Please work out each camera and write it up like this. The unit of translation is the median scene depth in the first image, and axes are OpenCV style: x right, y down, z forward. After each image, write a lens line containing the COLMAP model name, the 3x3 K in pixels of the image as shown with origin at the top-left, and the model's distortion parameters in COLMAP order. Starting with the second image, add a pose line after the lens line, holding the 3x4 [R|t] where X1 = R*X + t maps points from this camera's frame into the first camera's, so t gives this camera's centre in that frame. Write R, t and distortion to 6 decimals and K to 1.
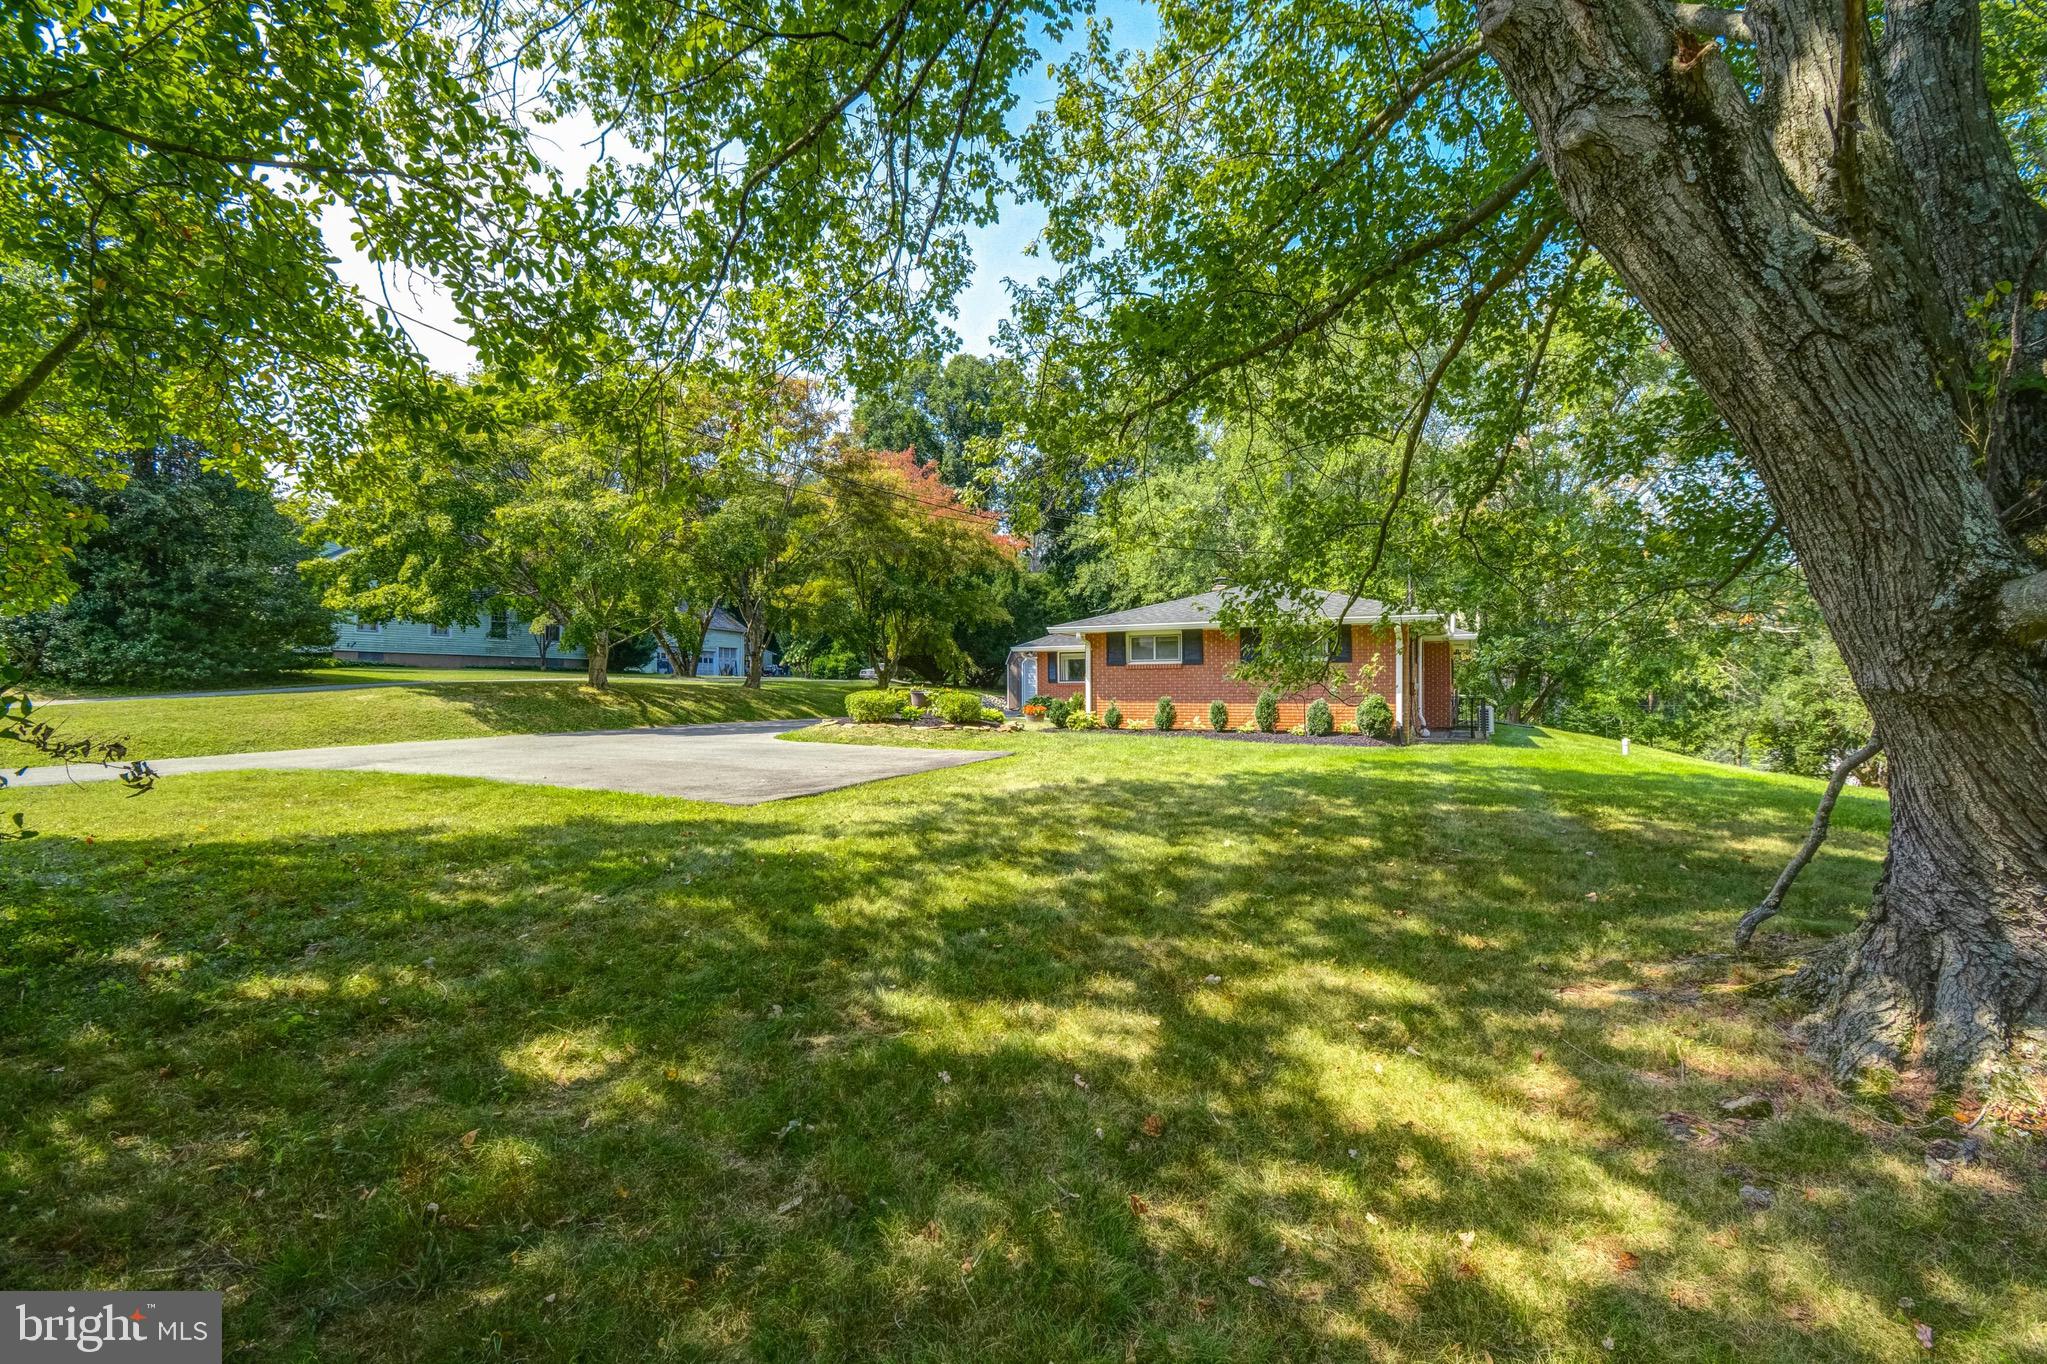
lens RADIAL K [[896.9, 0, 1015.5], [0, 896.9, 689.0], [0, 0, 1]] dist [0.062701, -0.039720]
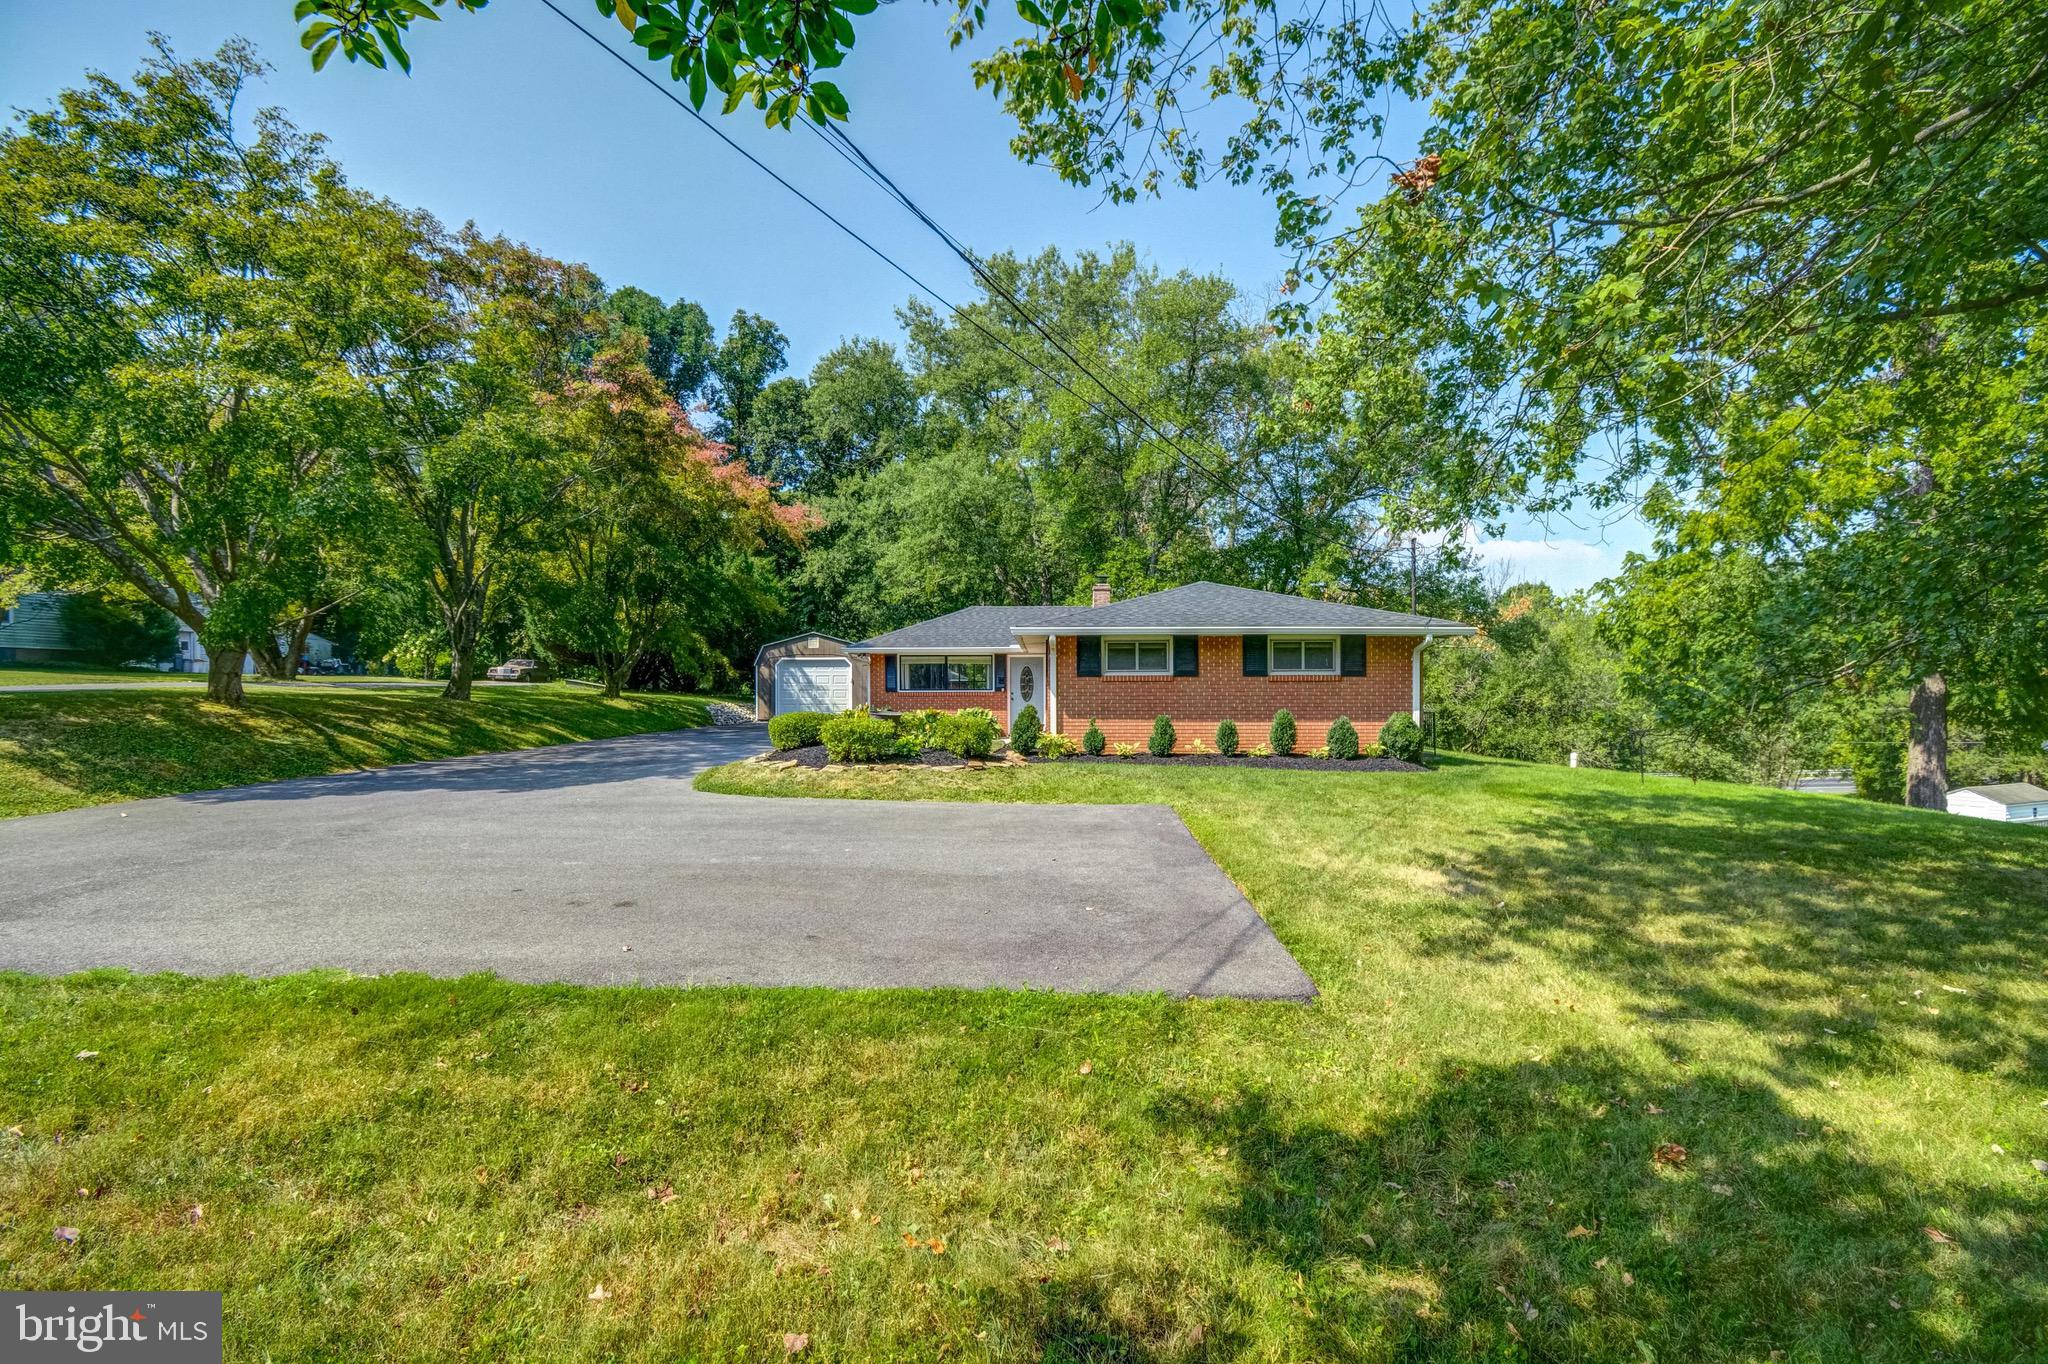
lens RADIAL K [[897.3, 0, 1016.0], [0, 897.3, 689.0], [0, 0, 1]] dist [0.062701, -0.039720]
pose [[0.898122, 0.003064, 0.439736, -0.302051], [-0.003153, 0.999995, -0.000528, -0.013540], [-0.439735, -0.000912, 0.898127, 0.285220]]
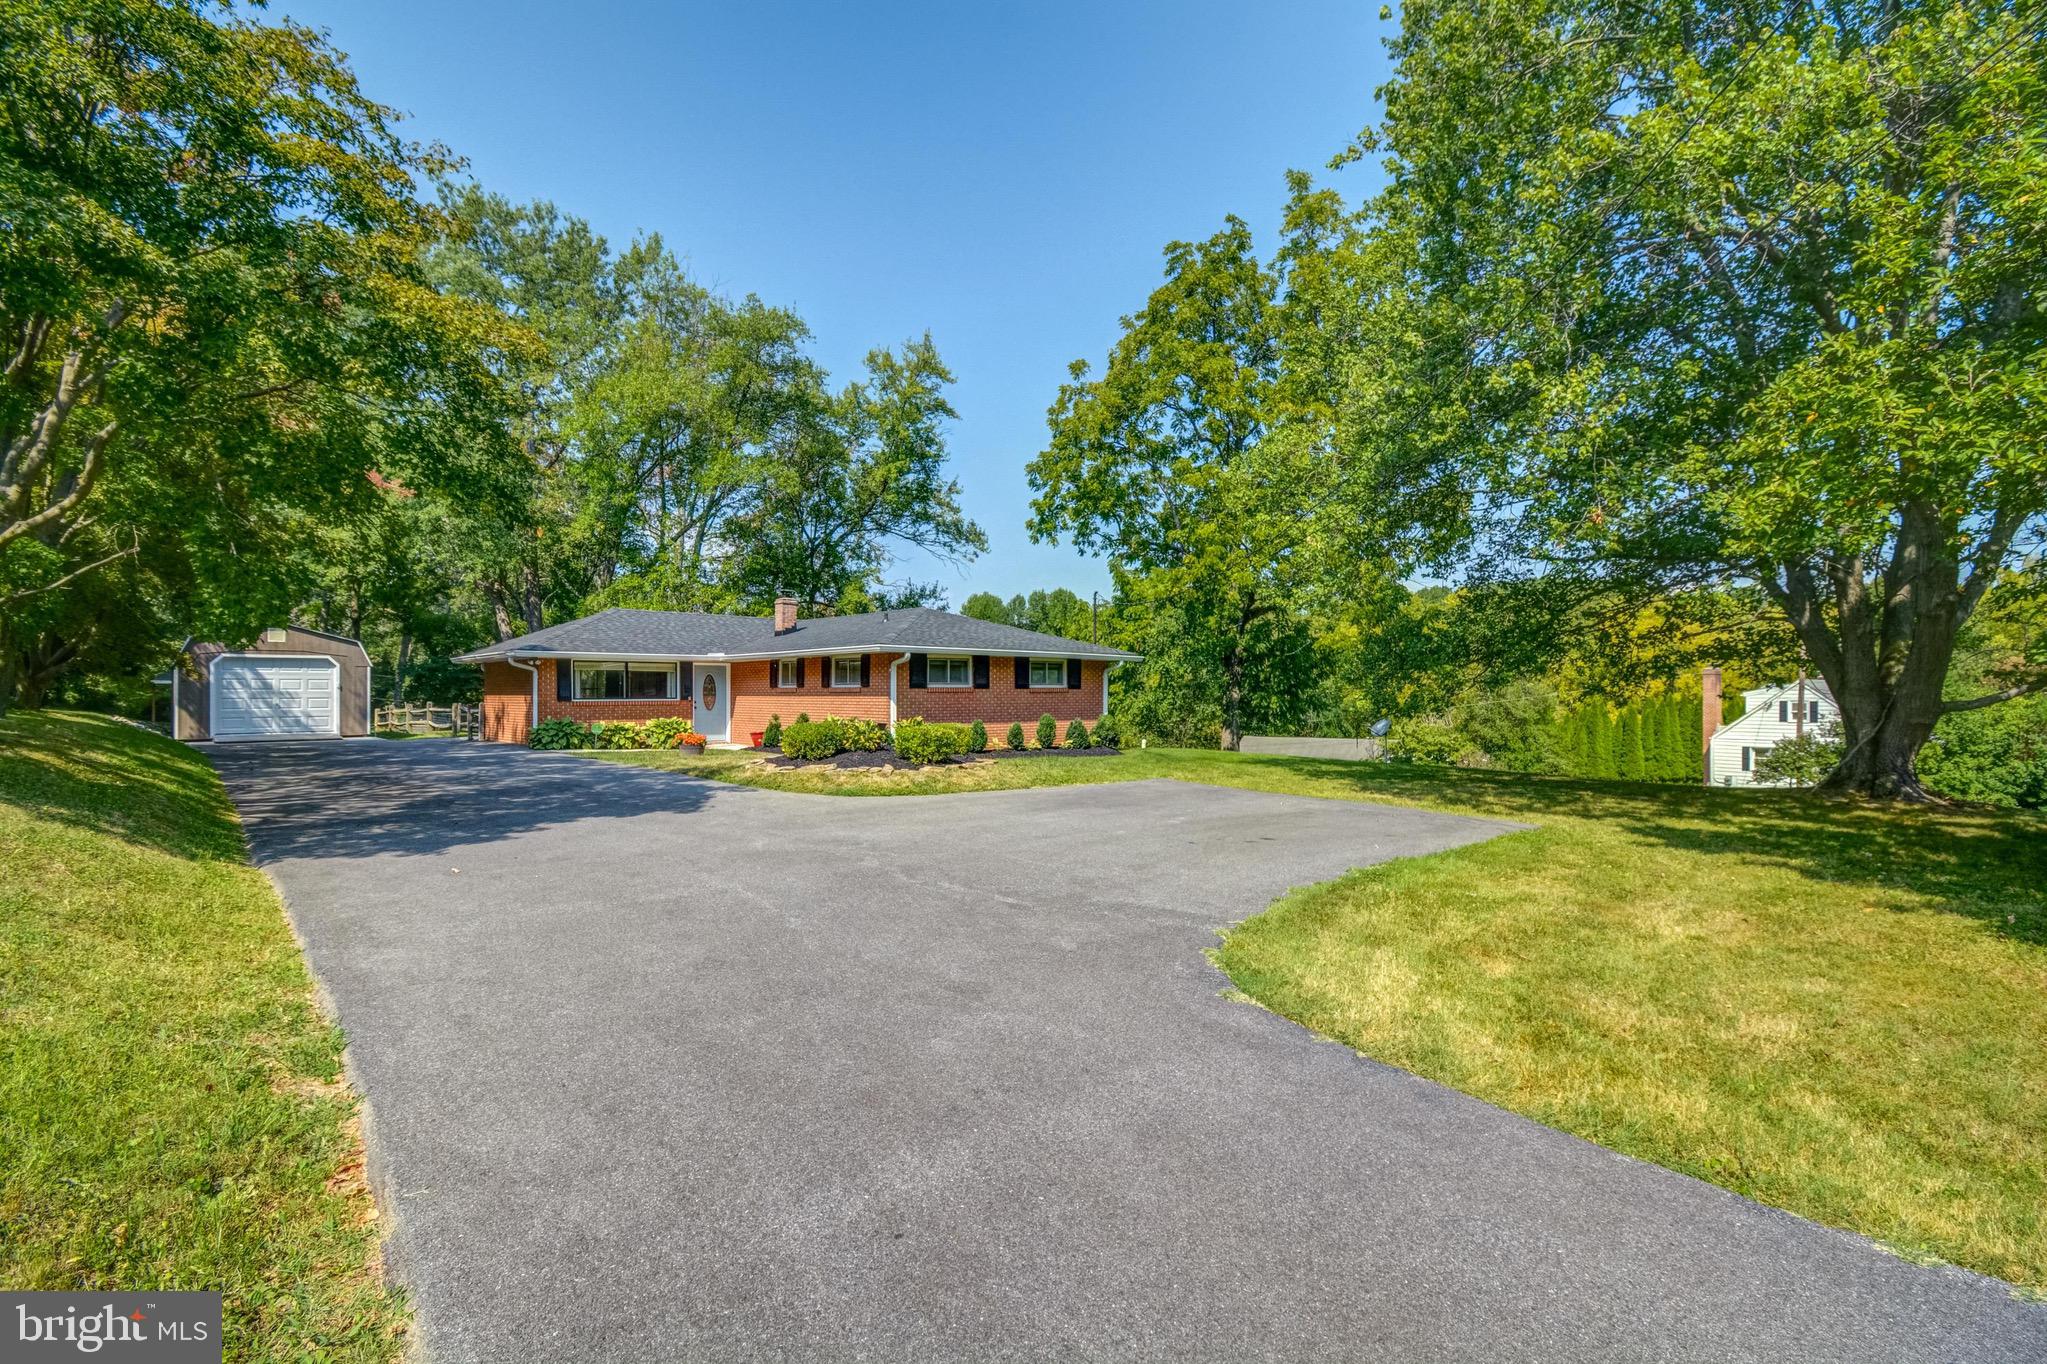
lens RADIAL K [[896.9, 0, 1015.5], [0, 896.9, 689.0], [0, 0, 1]] dist [0.062701, -0.039720]
pose [[0.334174, 0.013181, 0.942419, -0.743367], [-0.004627, 0.999913, -0.012345, -0.012564], [-0.942500, -0.000235, 0.334206, 0.566020]]
